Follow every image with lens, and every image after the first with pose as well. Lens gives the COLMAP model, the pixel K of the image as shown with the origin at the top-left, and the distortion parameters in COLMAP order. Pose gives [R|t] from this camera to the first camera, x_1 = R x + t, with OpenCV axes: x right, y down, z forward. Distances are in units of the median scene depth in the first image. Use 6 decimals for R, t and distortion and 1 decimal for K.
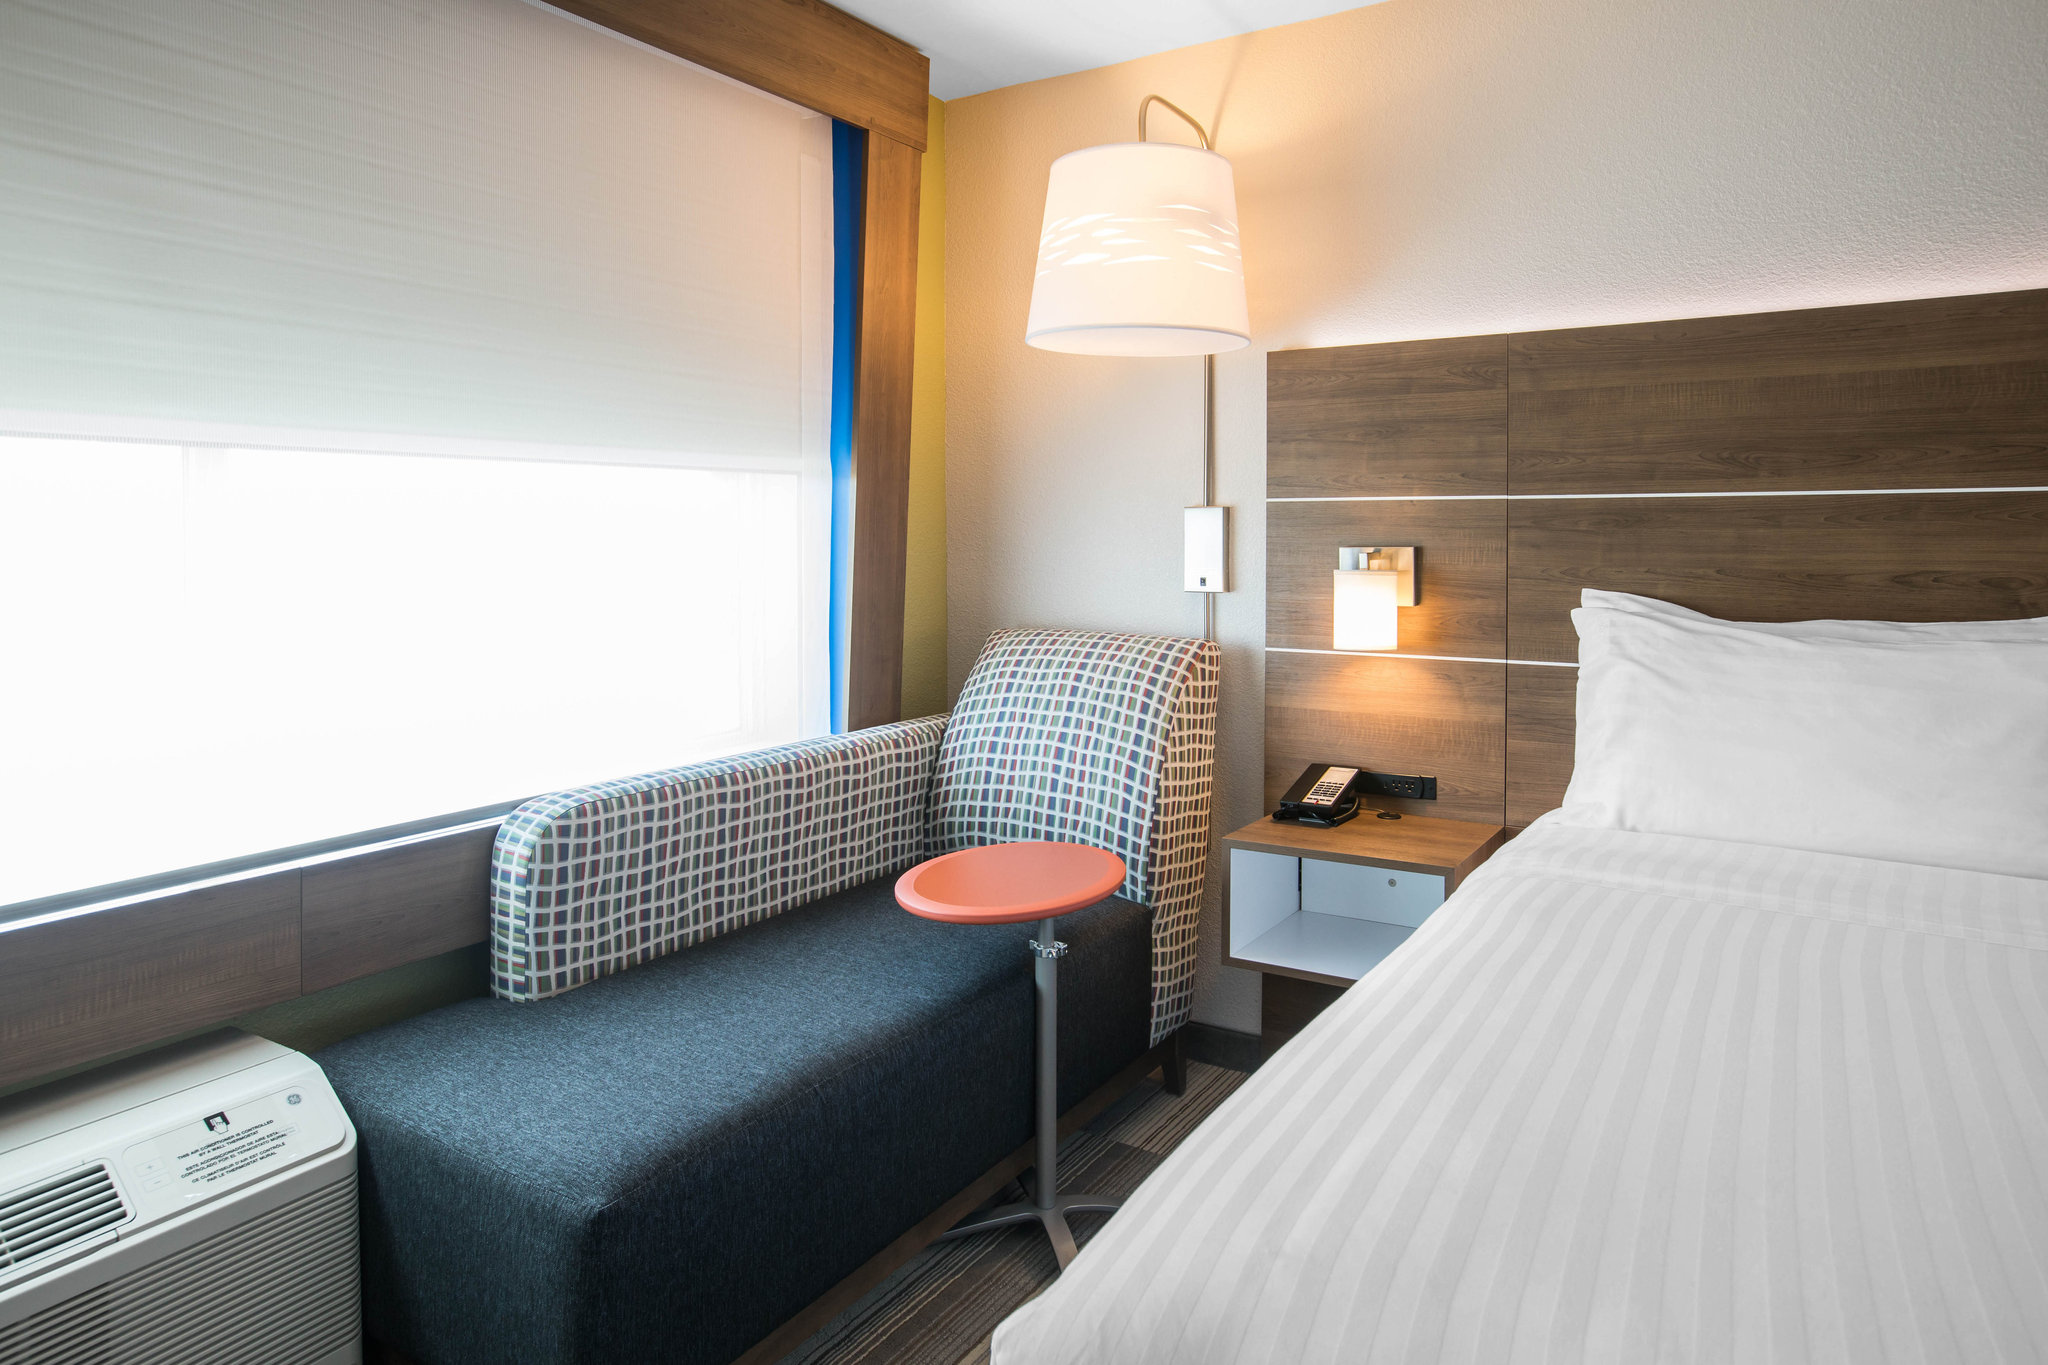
lens RADIAL K [[1282.7, 0, 1016.1], [0, 1282.7, 544.1], [0, 0, 1]] dist [-0.044385, 0.004602]
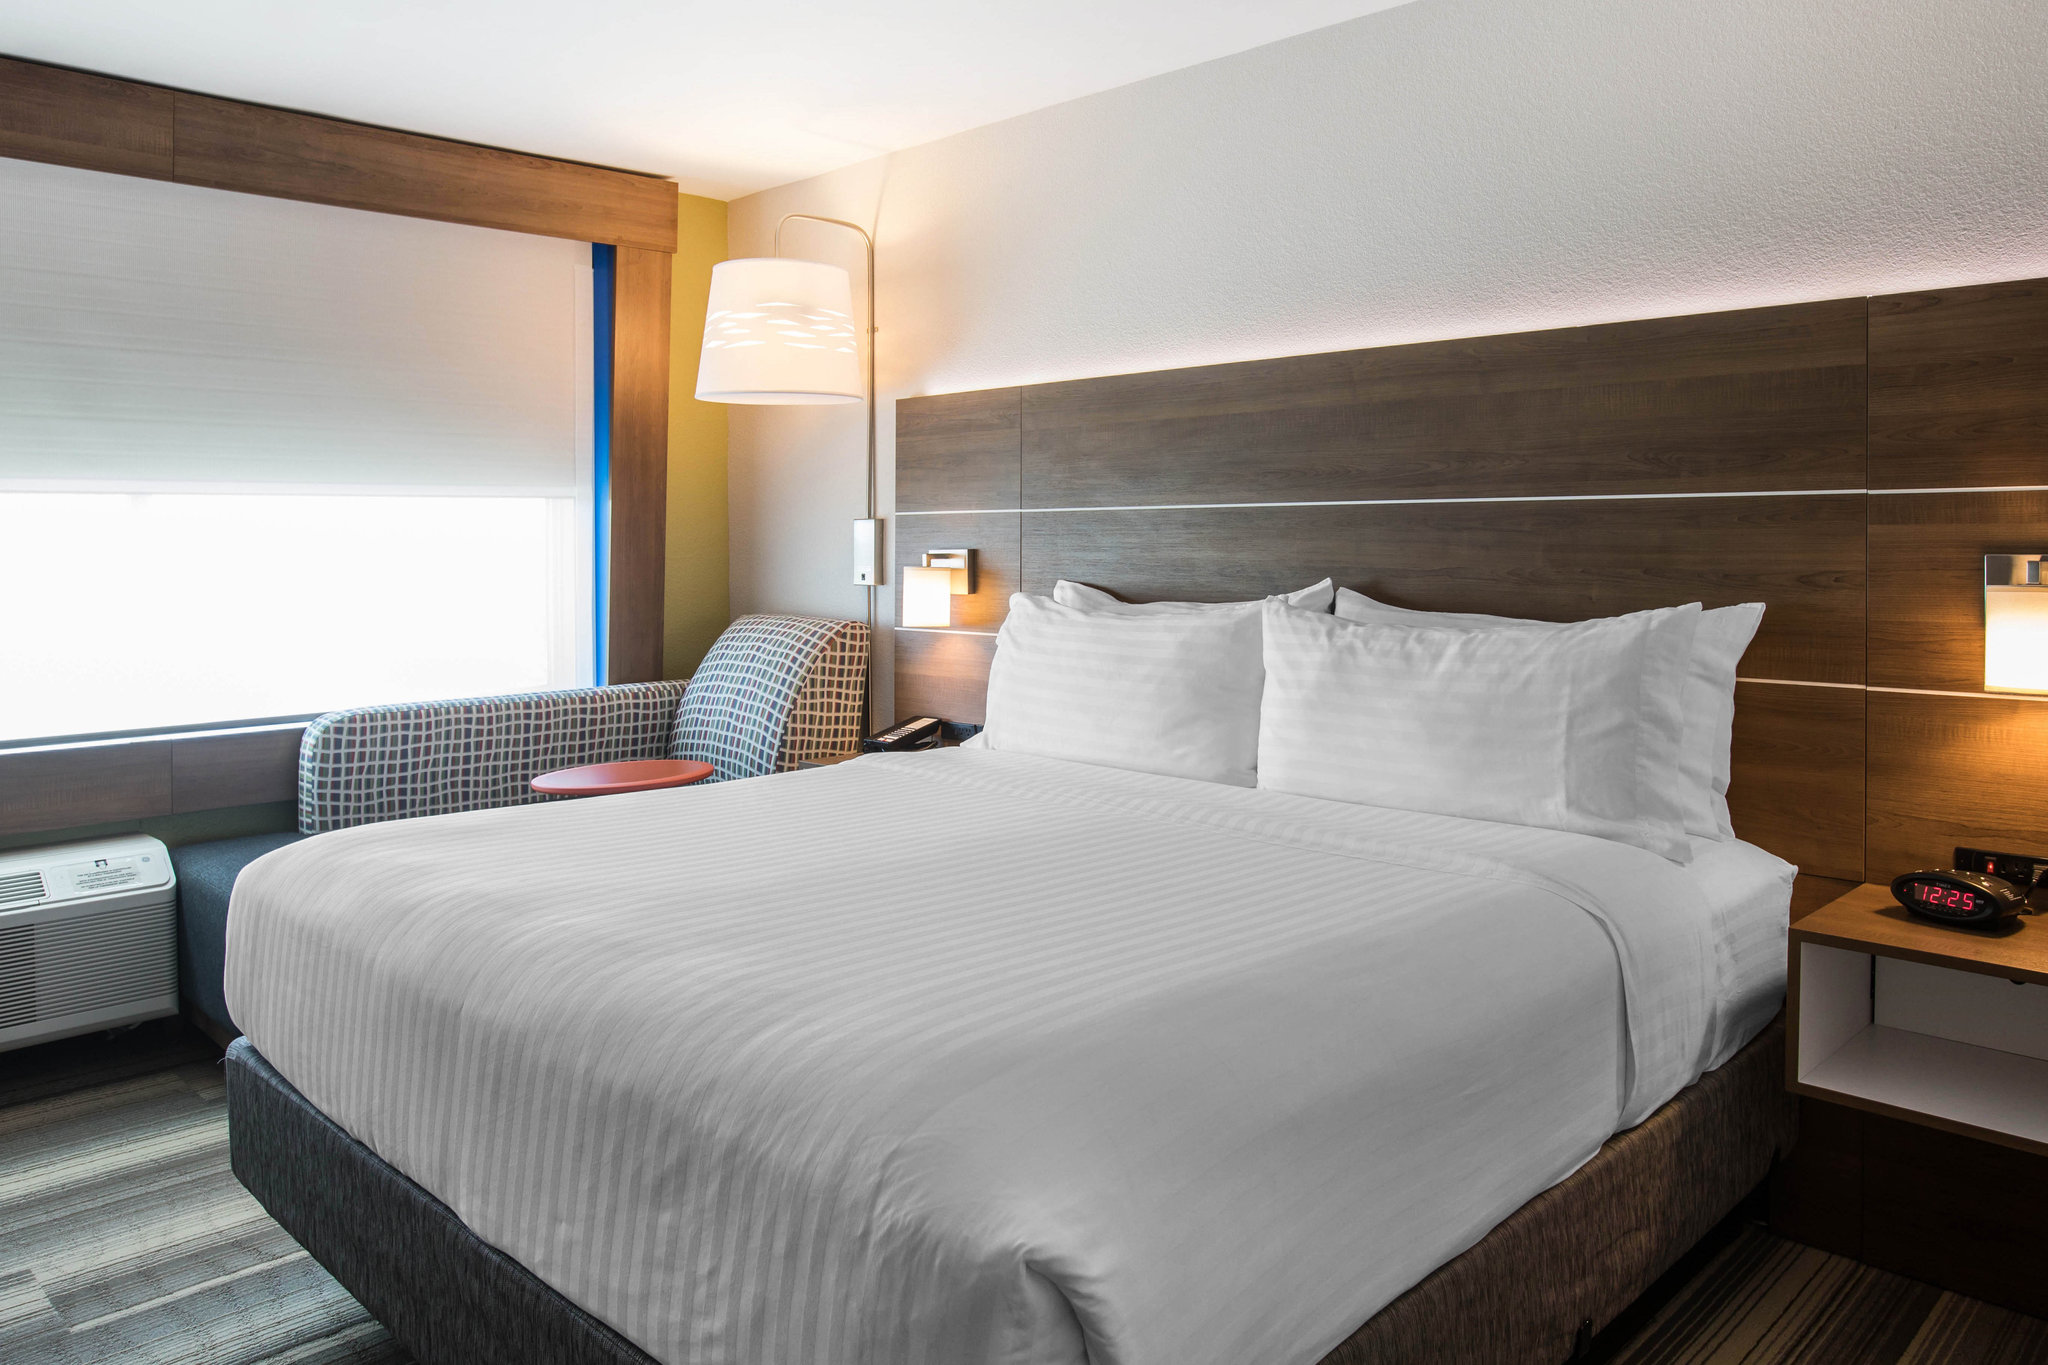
lens RADIAL K [[1439.3, 0, 1025.4], [0, 1439.3, 541.1], [0, 0, 1]] dist [-0.085532, 0.008013]
pose [[0.979251, -0.005088, -0.202586, 0.651467], [0.004230, 0.999980, -0.004667, 0.000743], [0.202606, 0.003713, 0.979253, -0.423689]]
